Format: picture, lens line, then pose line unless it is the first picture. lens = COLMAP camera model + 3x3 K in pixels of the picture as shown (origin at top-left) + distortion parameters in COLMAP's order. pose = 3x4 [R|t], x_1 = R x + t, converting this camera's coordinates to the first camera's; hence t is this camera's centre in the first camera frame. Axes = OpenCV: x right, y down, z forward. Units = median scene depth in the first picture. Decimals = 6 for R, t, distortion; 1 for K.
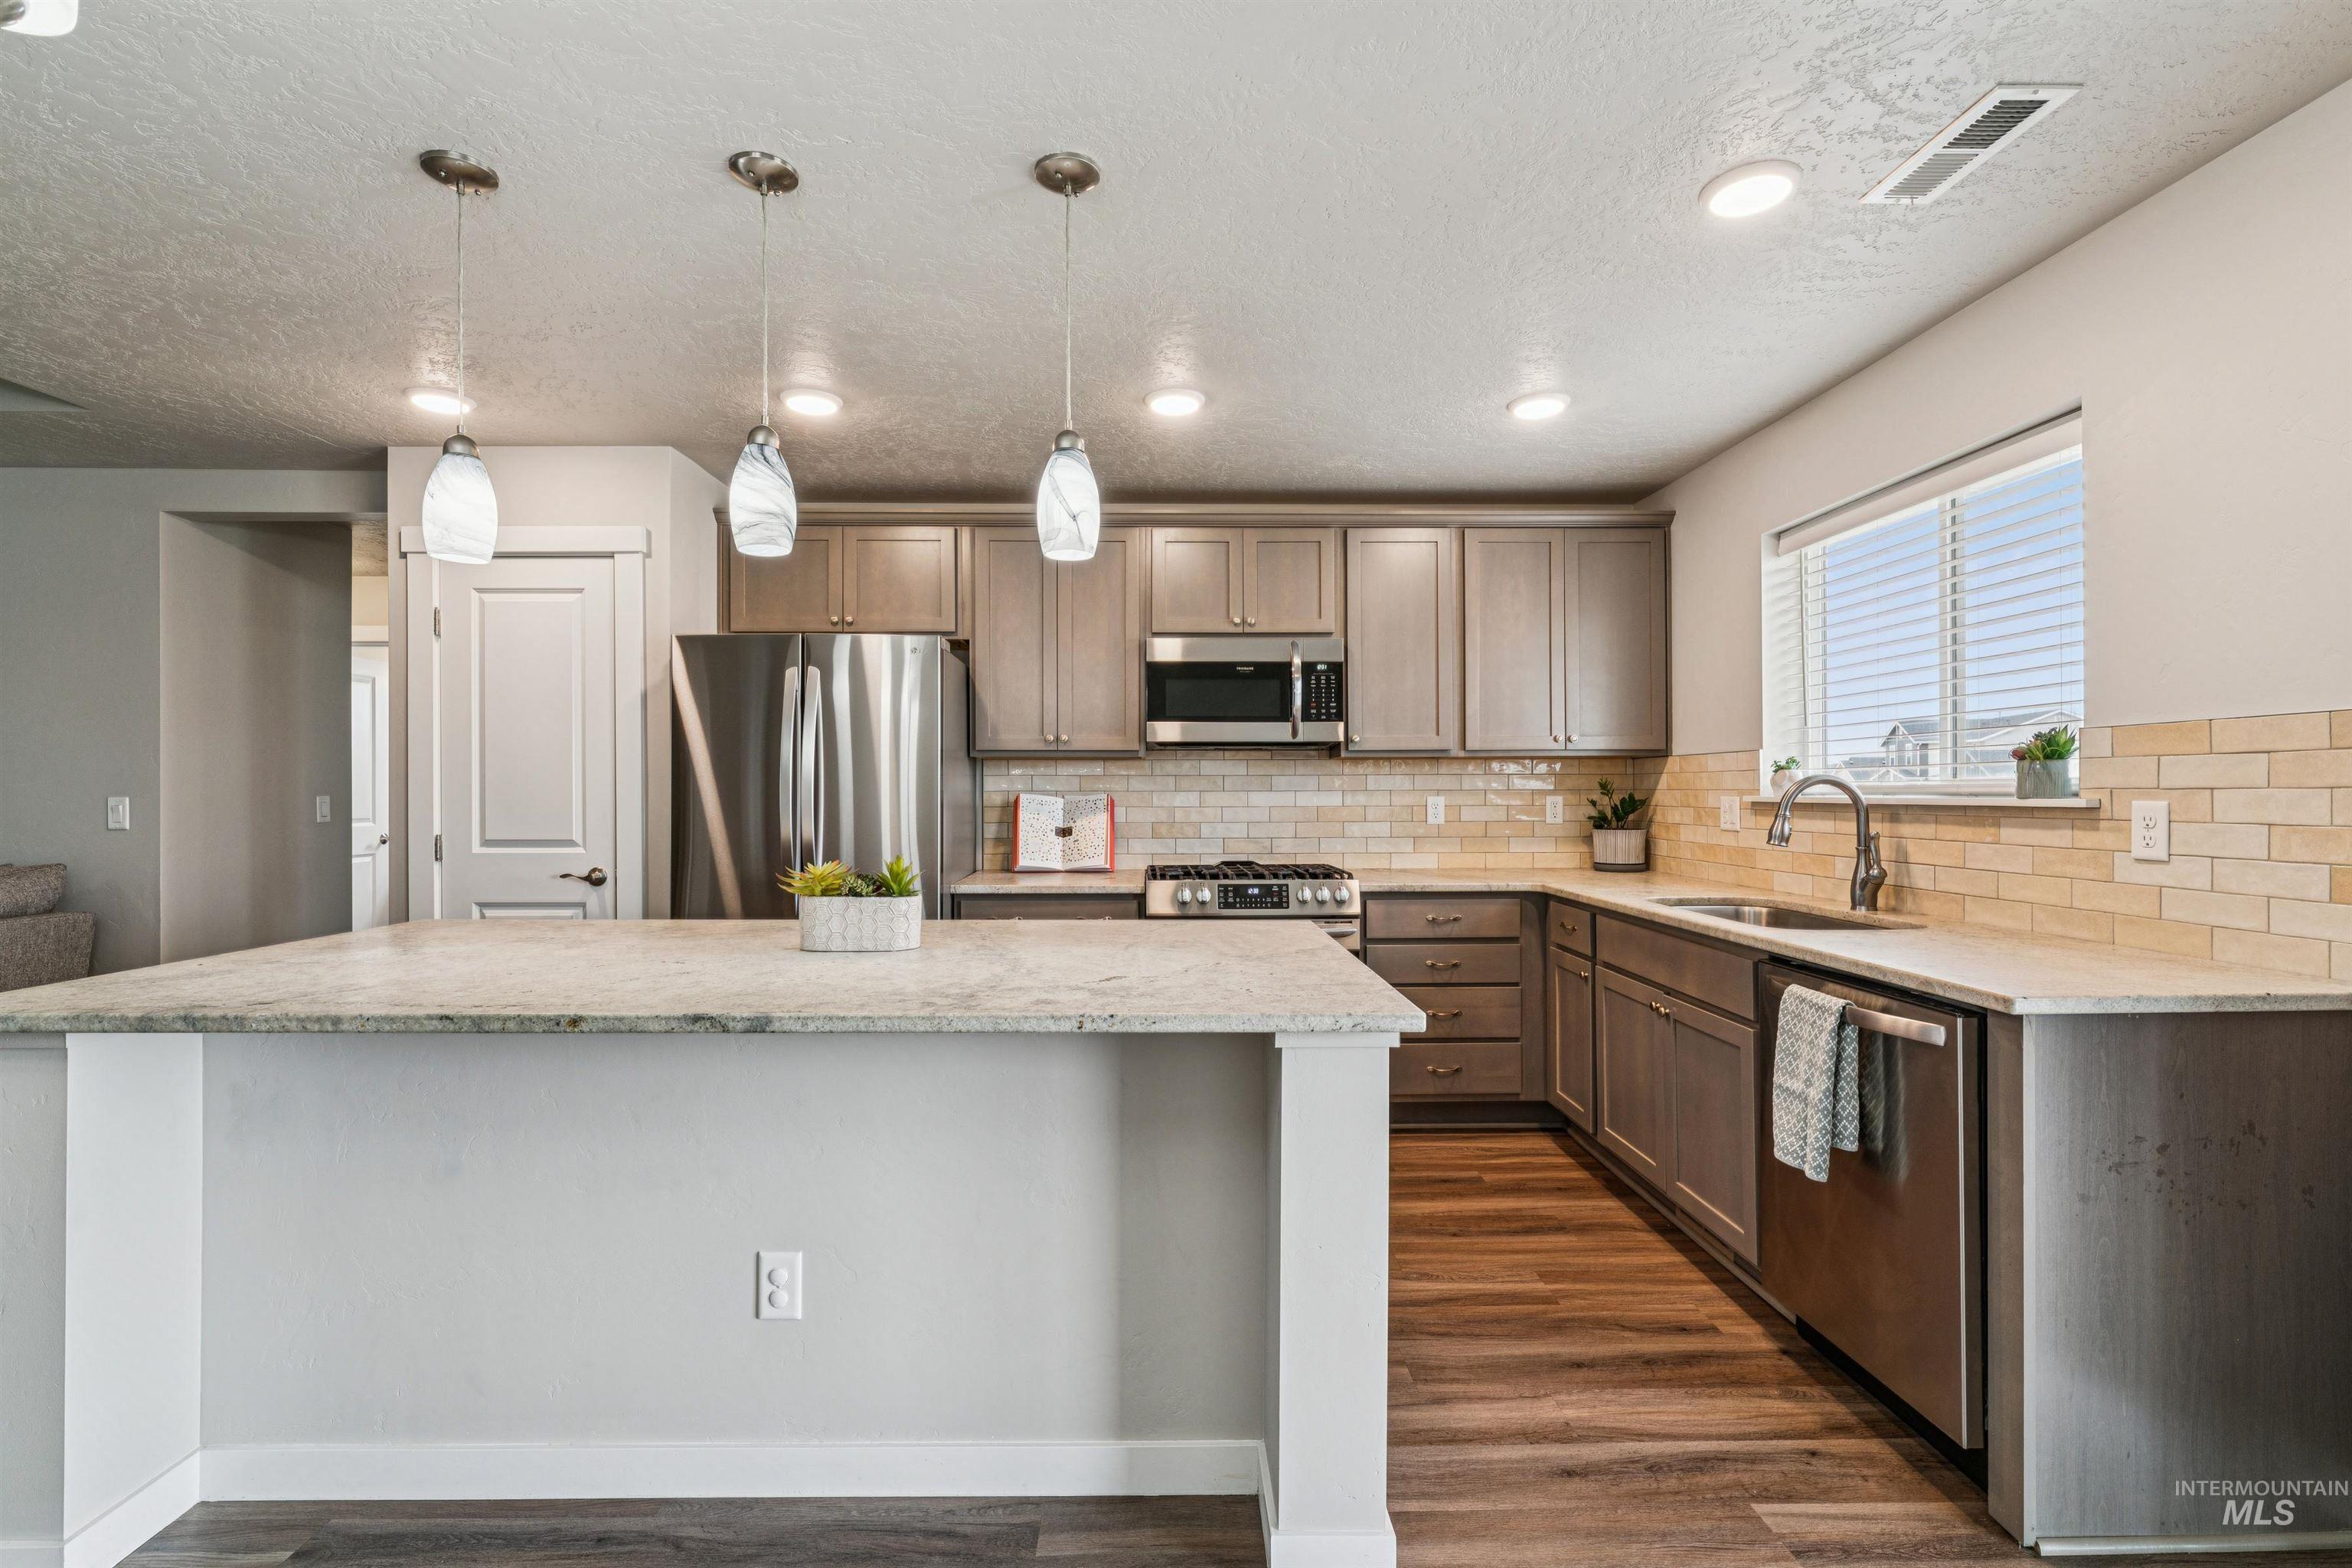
lens RADIAL K [[1030.4, 0, 1160.9], [0, 1030.4, 787.4], [0, 0, 1]] dist [-0.001940, 0.000525]
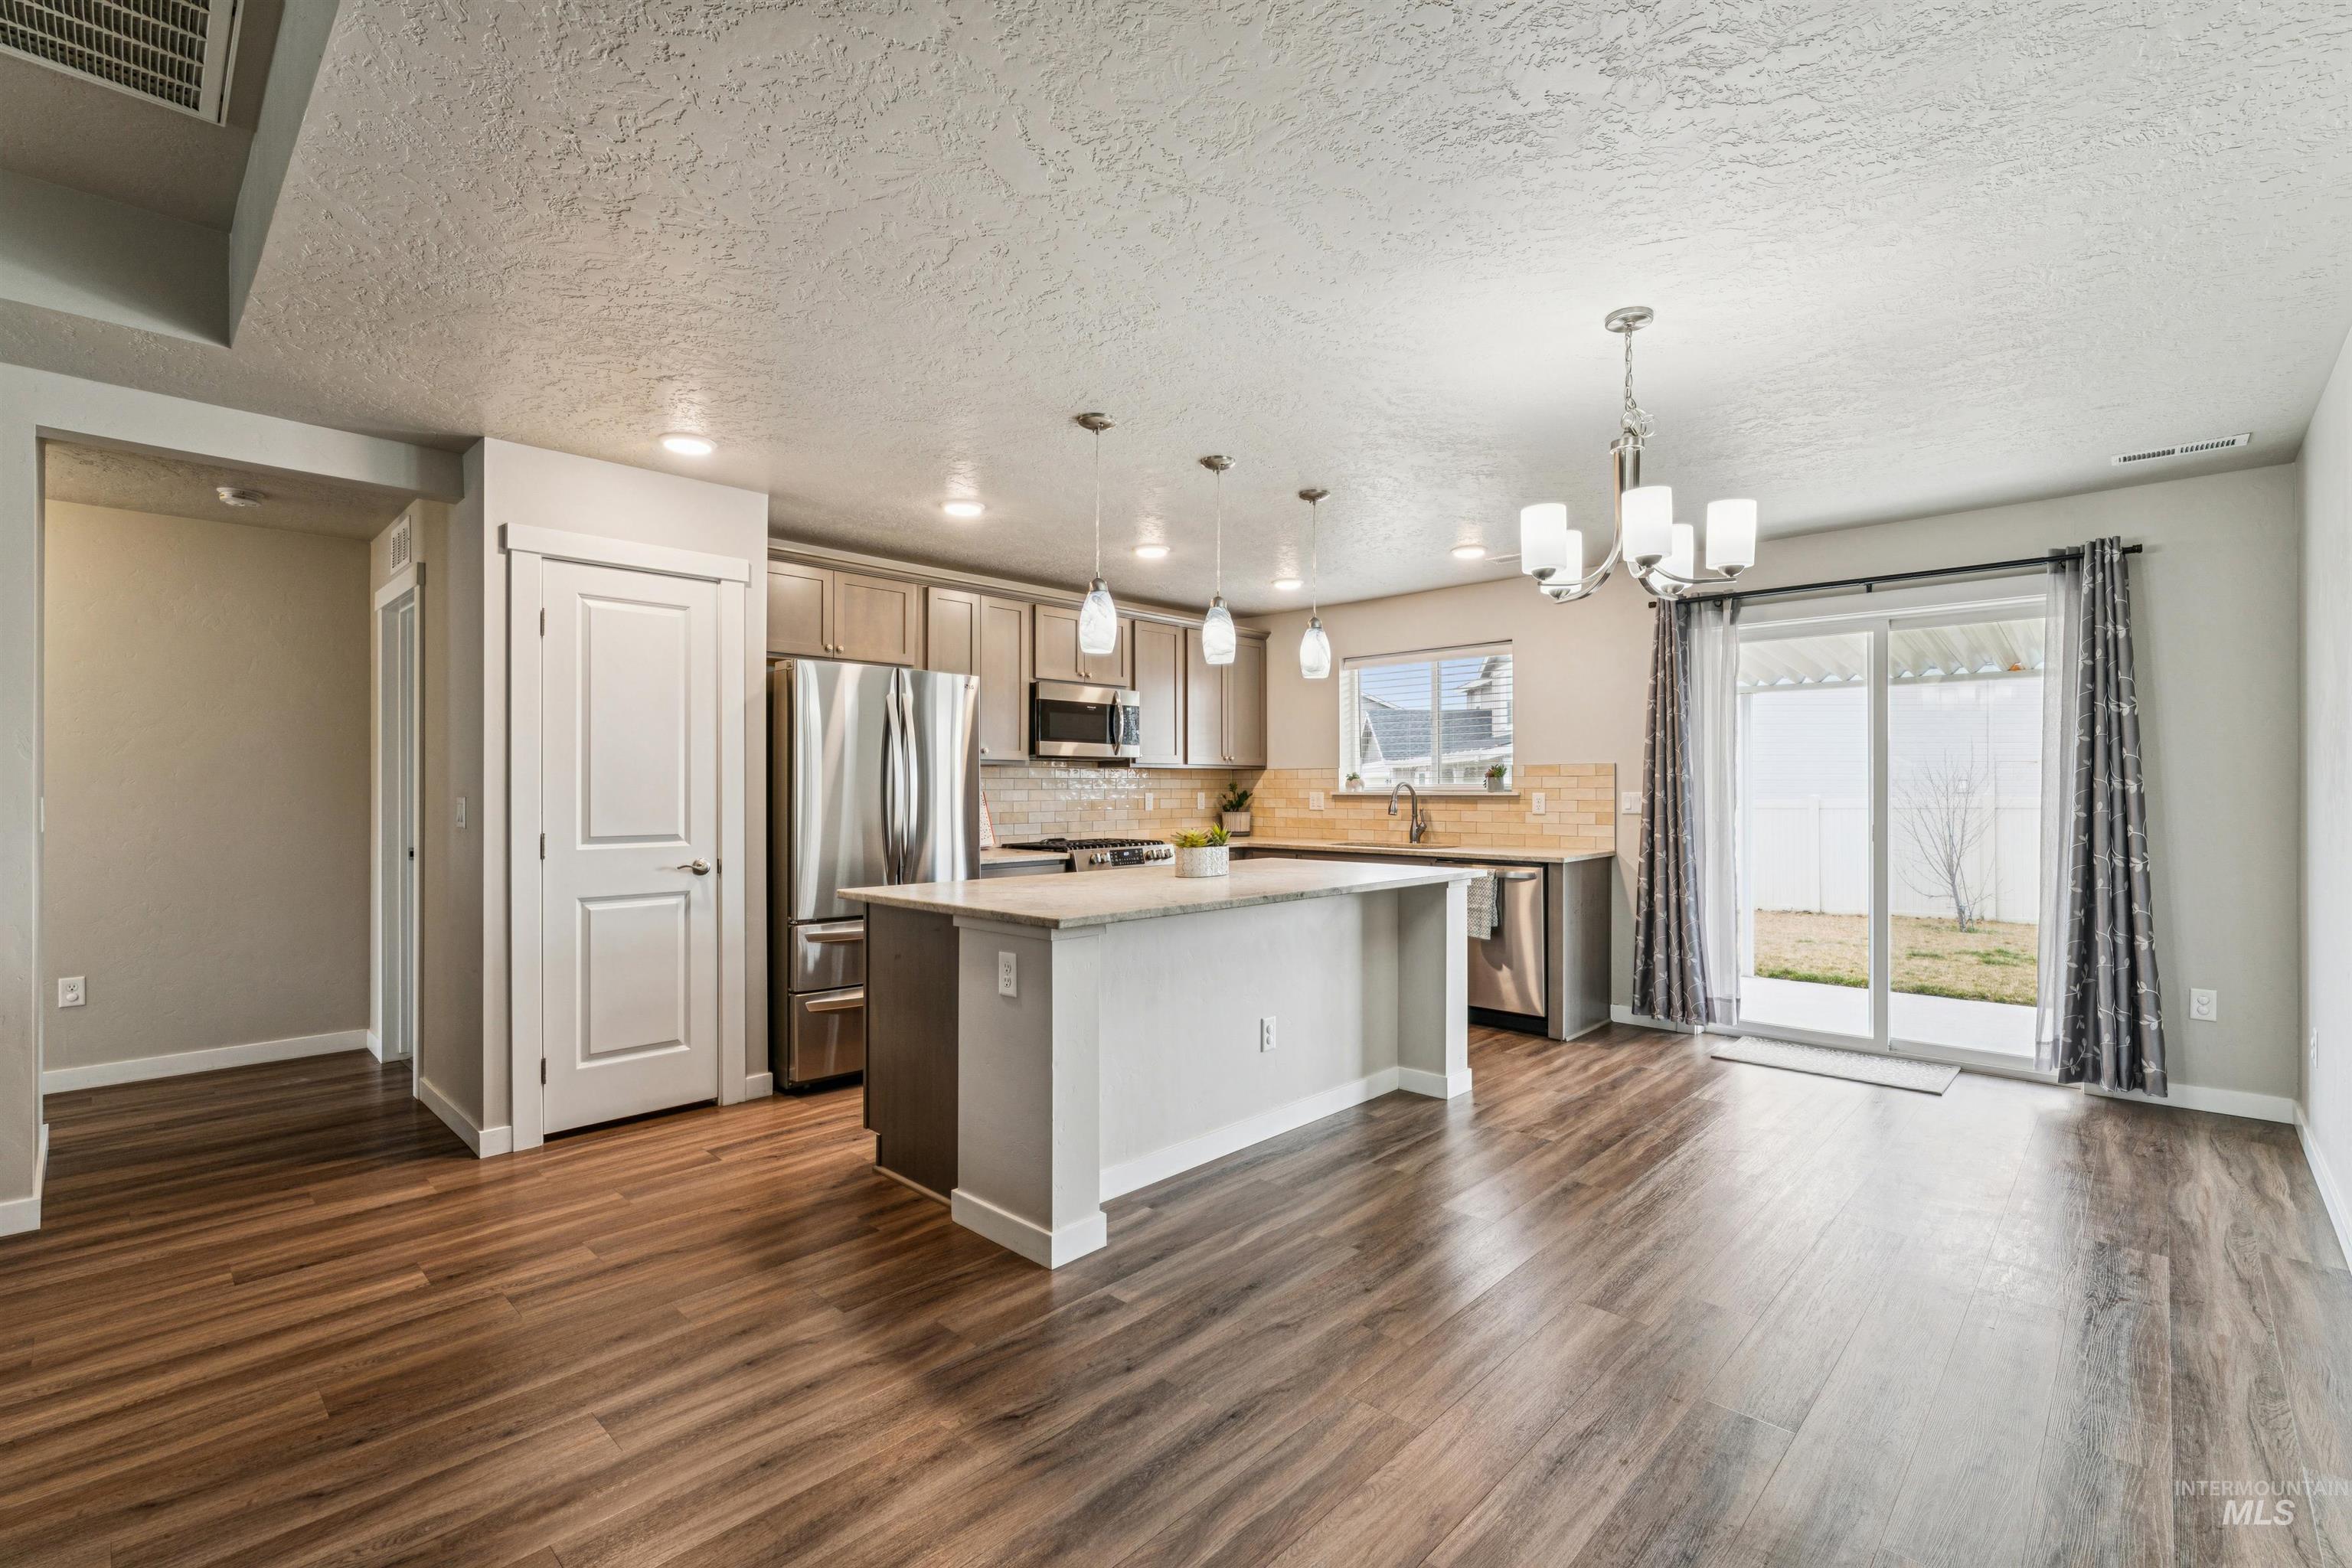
lens RADIAL K [[1046.7, 0, 1167.1], [0, 1046.7, 783.4], [0, 0, 1]] dist [-0.004884, 0.000349]
pose [[0.703405, 0.003443, 0.710781, -0.994086], [-0.001991, 0.999994, -0.002874, -0.001217], [-0.710786, 0.000607, 0.703408, -0.153472]]
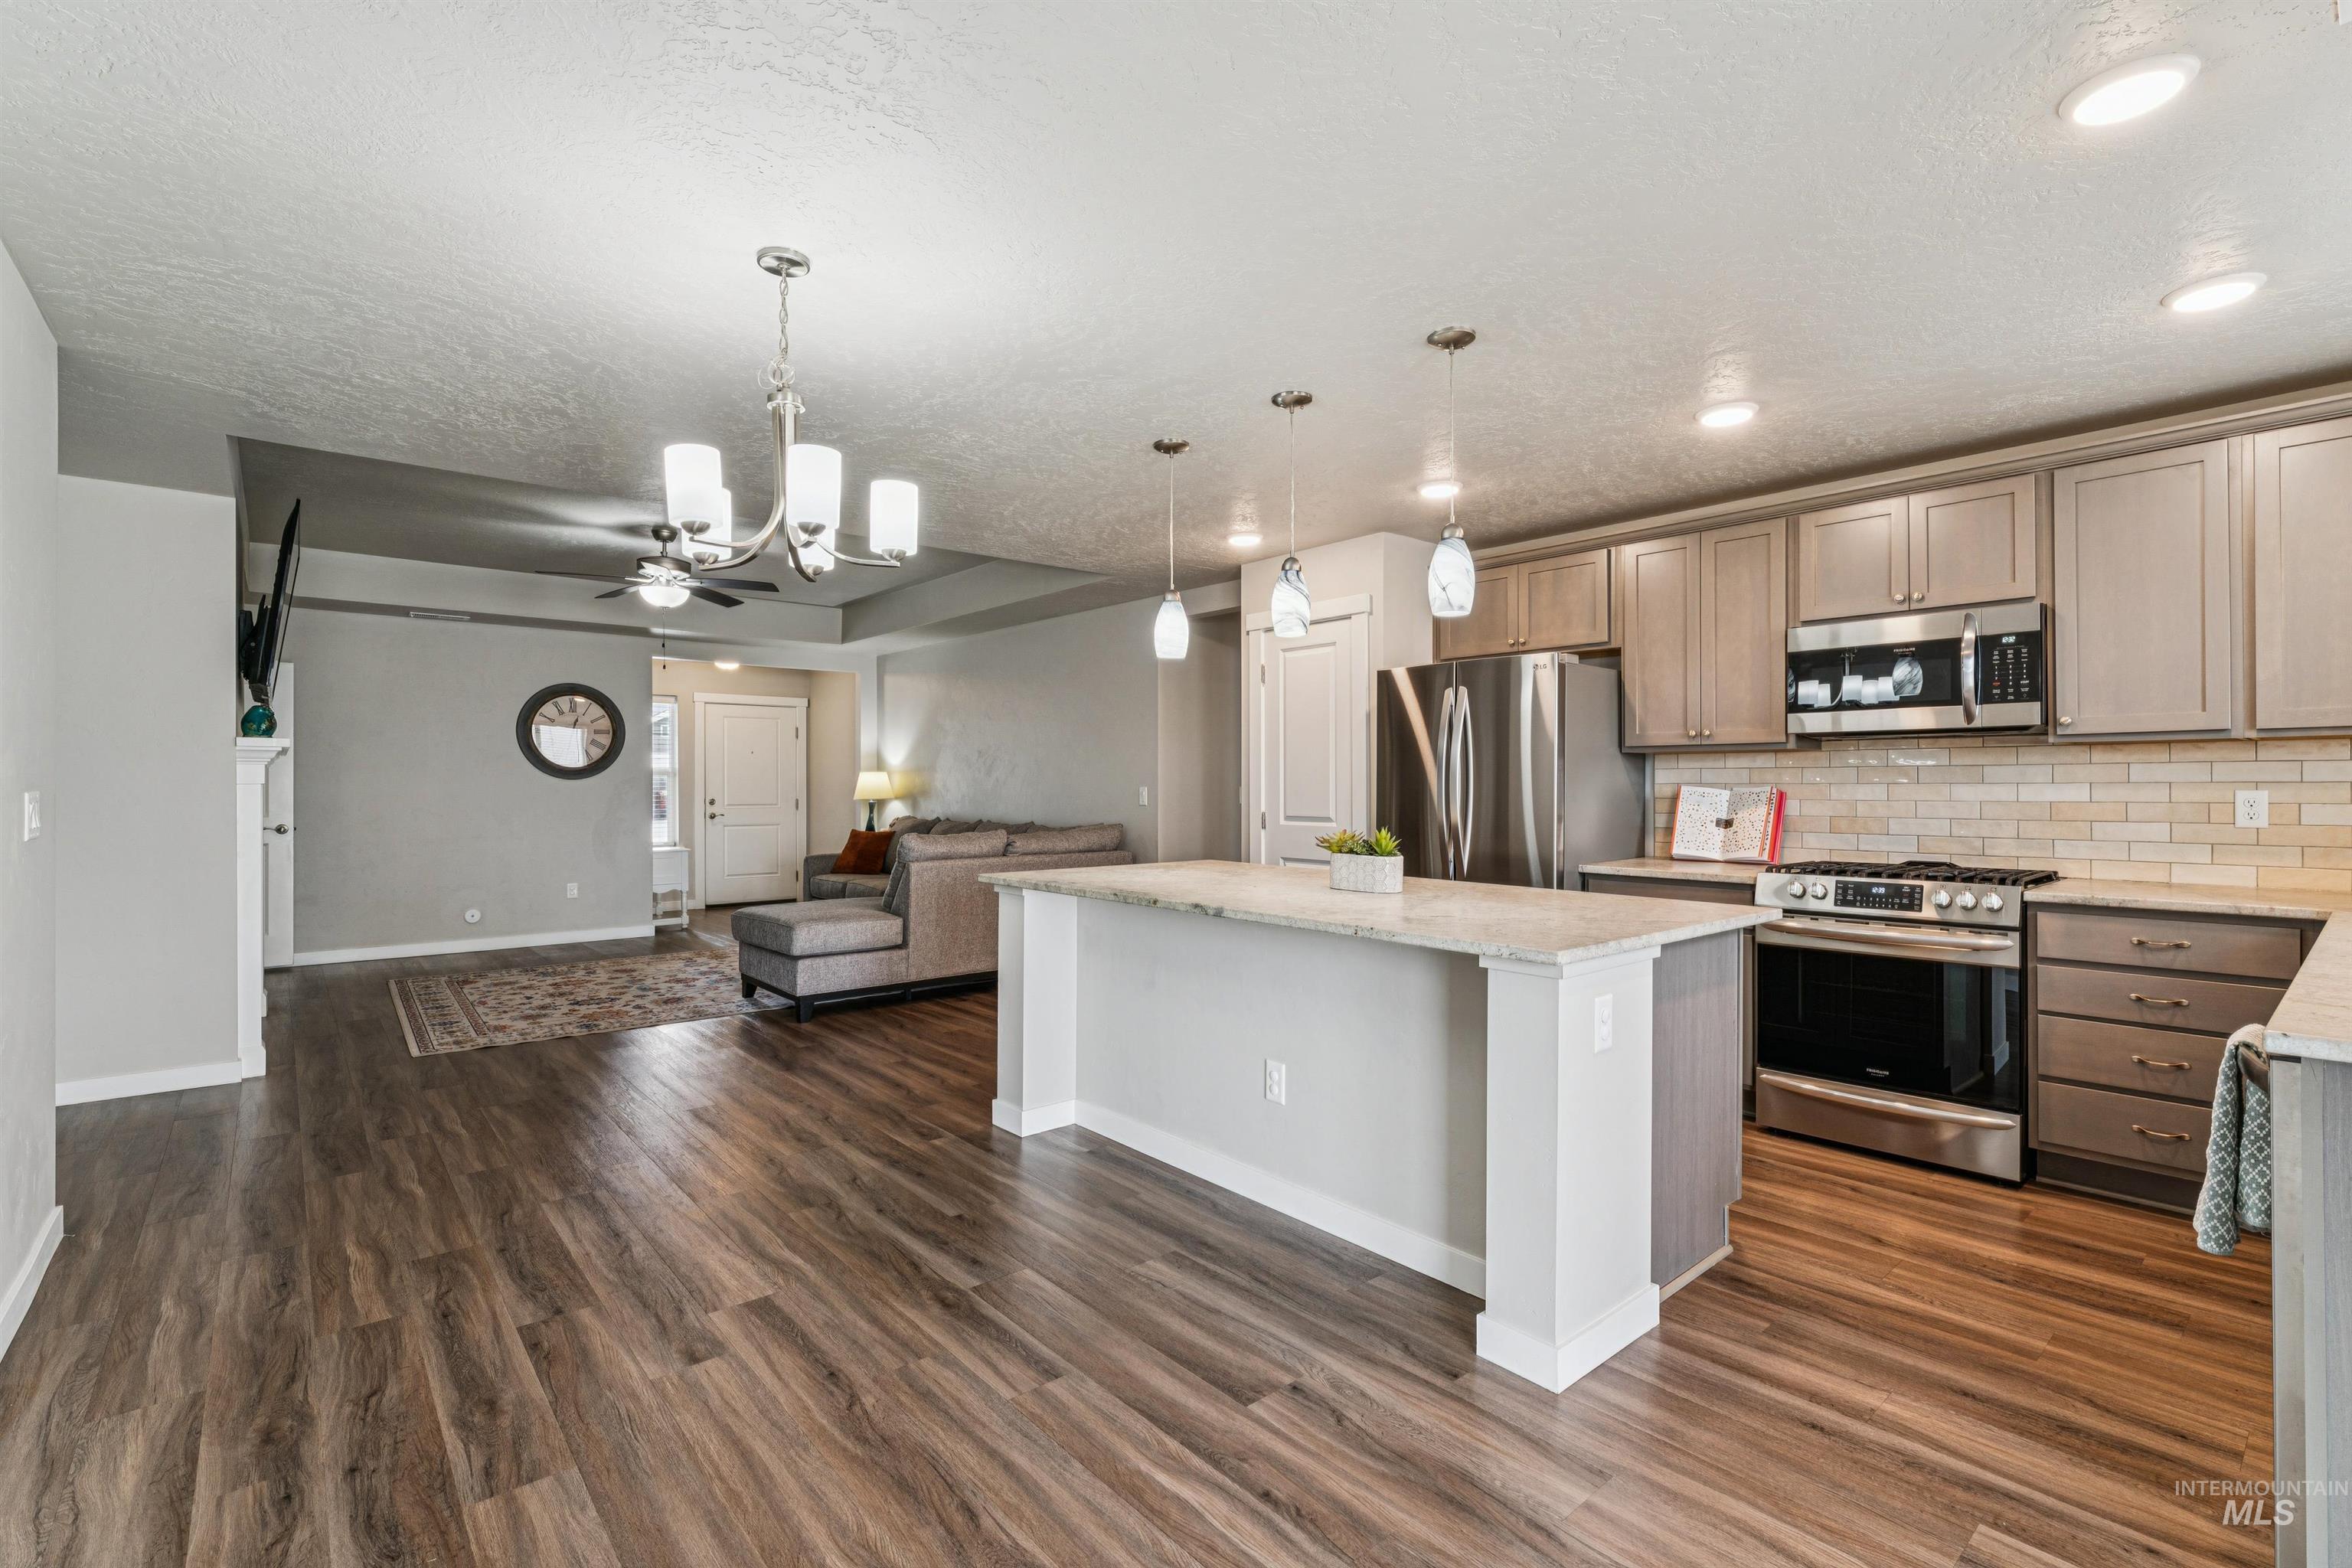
lens RADIAL K [[1046.7, 0, 1173.7], [0, 1046.7, 772.0], [0, 0, 1]] dist [-0.004884, 0.000349]
pose [[0.637567, -0.008408, -0.770349, 0.416703], [0.003120, 0.999960, -0.008332, -0.001076], [0.770389, 0.002909, 0.637568, -0.101766]]
